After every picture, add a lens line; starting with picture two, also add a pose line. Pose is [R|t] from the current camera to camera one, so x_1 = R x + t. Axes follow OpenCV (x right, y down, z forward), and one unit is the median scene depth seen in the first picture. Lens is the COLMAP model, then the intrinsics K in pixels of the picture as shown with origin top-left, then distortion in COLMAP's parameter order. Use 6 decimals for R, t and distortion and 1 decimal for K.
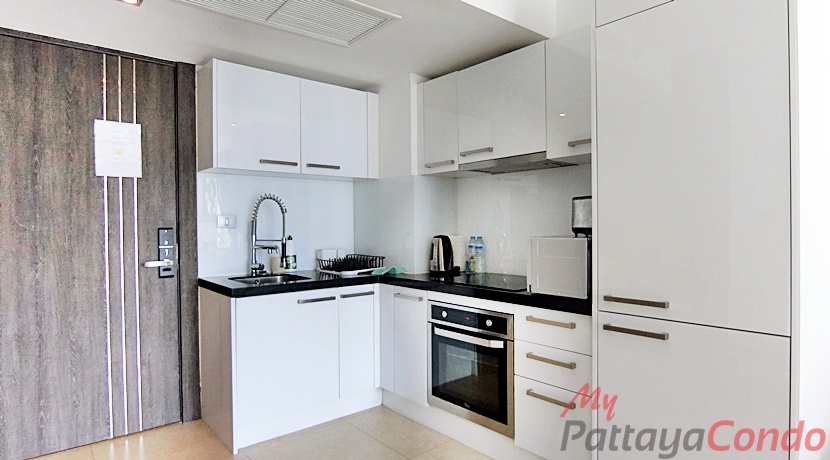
lens RADIAL K [[455.3, 0, 415.0], [0, 455.3, 230.0], [0, 0, 1]] dist [-0.025137, -0.001775]
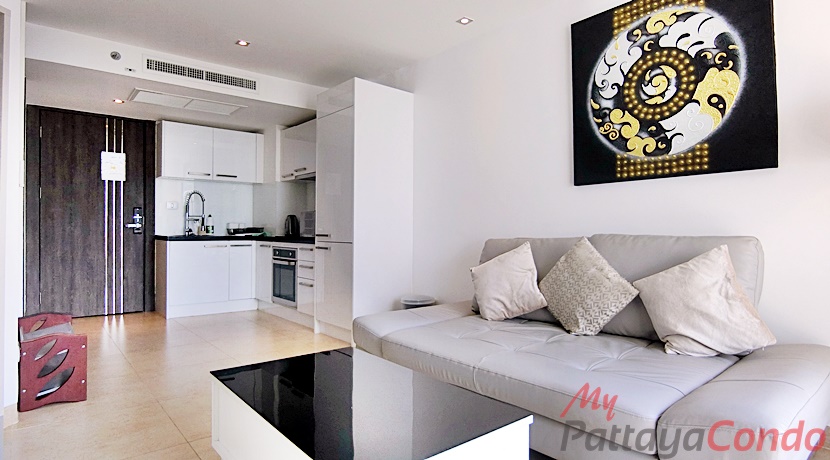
lens RADIAL K [[455.3, 0, 415.0], [0, 455.3, 230.0], [0, 0, 1]] dist [-0.025137, -0.001775]
pose [[0.999897, 0.014016, 0.003041, 0.629016], [-0.013985, 0.999851, -0.010126, 0.095960], [-0.003182, 0.010083, 0.999944, -0.927205]]
